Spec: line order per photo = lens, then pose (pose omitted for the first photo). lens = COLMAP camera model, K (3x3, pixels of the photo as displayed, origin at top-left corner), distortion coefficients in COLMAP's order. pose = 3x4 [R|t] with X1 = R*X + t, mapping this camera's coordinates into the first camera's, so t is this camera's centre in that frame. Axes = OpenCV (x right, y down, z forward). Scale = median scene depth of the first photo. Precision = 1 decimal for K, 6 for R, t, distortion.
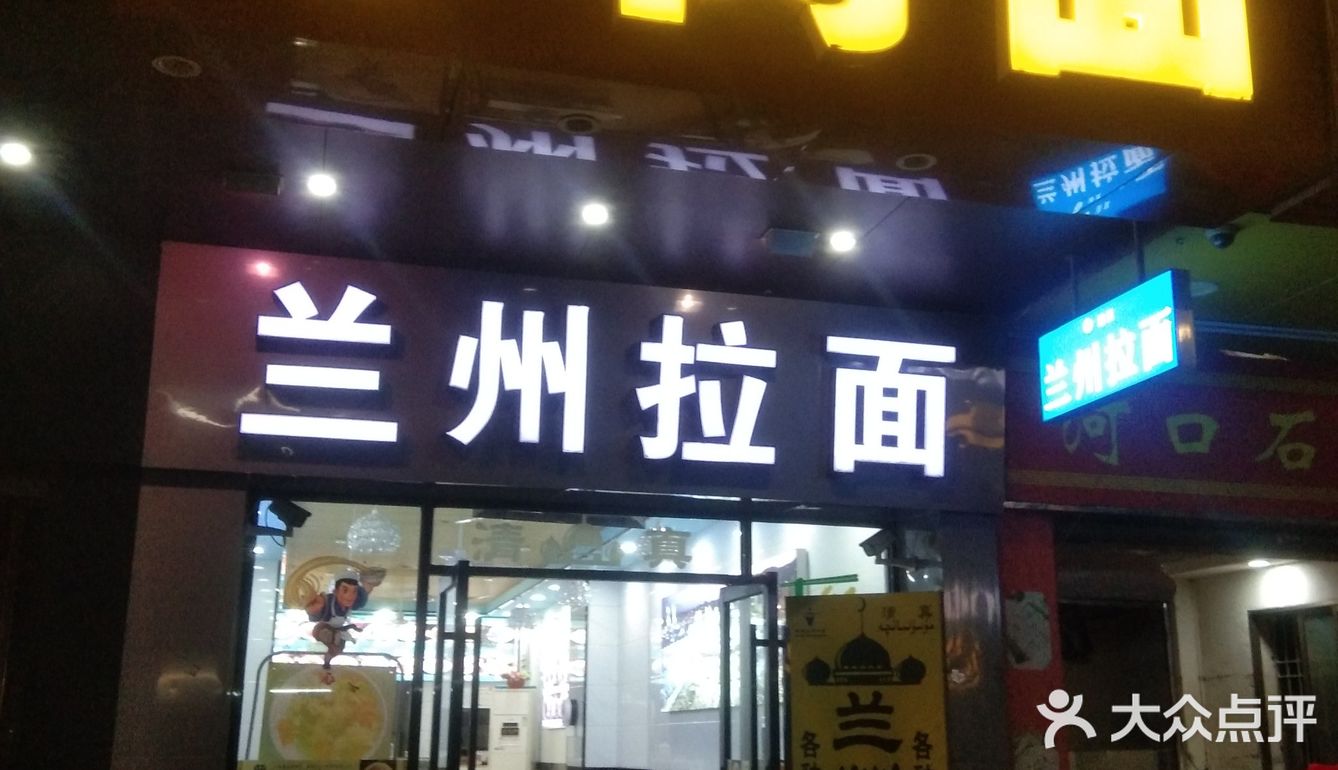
lens RADIAL K [[1381.6, 0, 669.0], [0, 1381.6, 385.0], [0, 0, 1]] dist [0.219064, -0.483193]
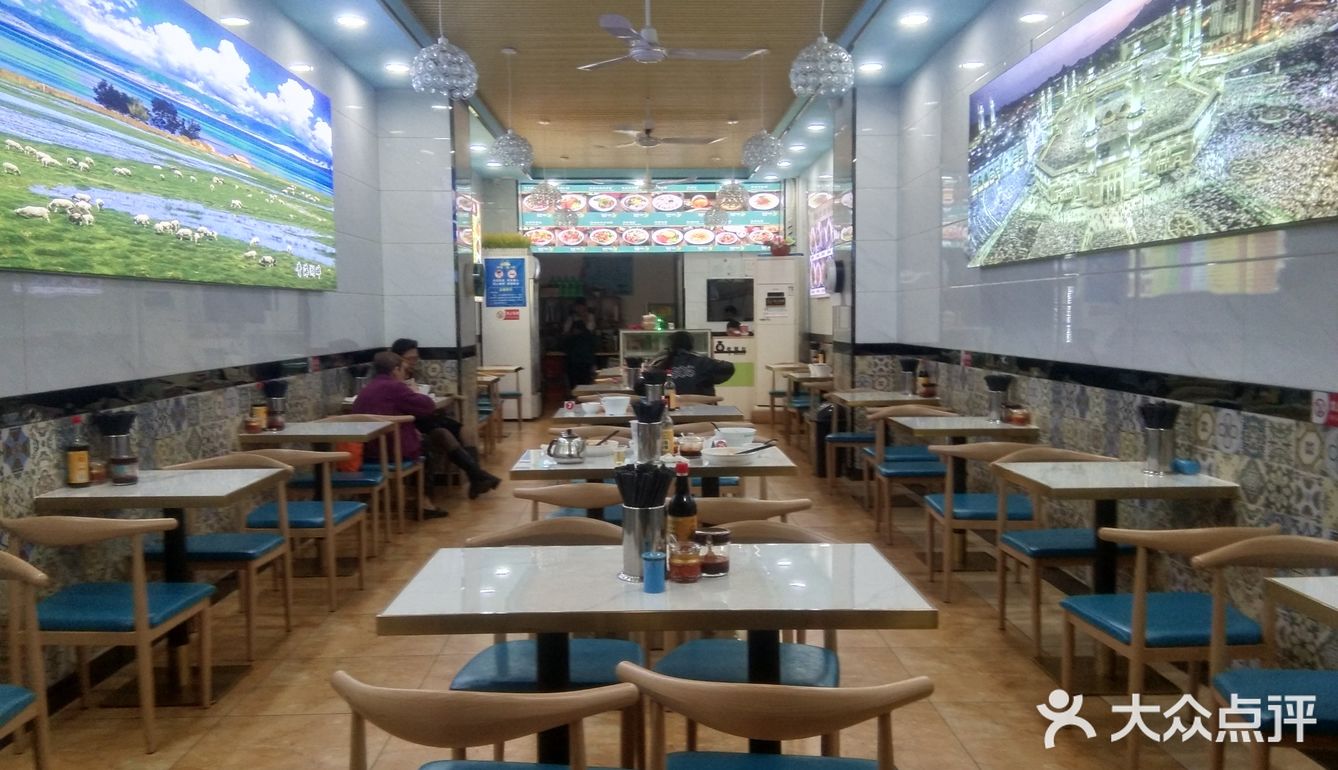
lens RADIAL K [[1093.8, 0, 669.0], [0, 1093.8, 385.0], [0, 0, 1]] dist [0.127649, -0.195203]
pose [[0.971945, 0.001129, -0.235205, -0.016203], [0.072319, 0.950113, 0.303405, 0.097863], [0.223814, -0.311903, 0.923376, 0.389586]]
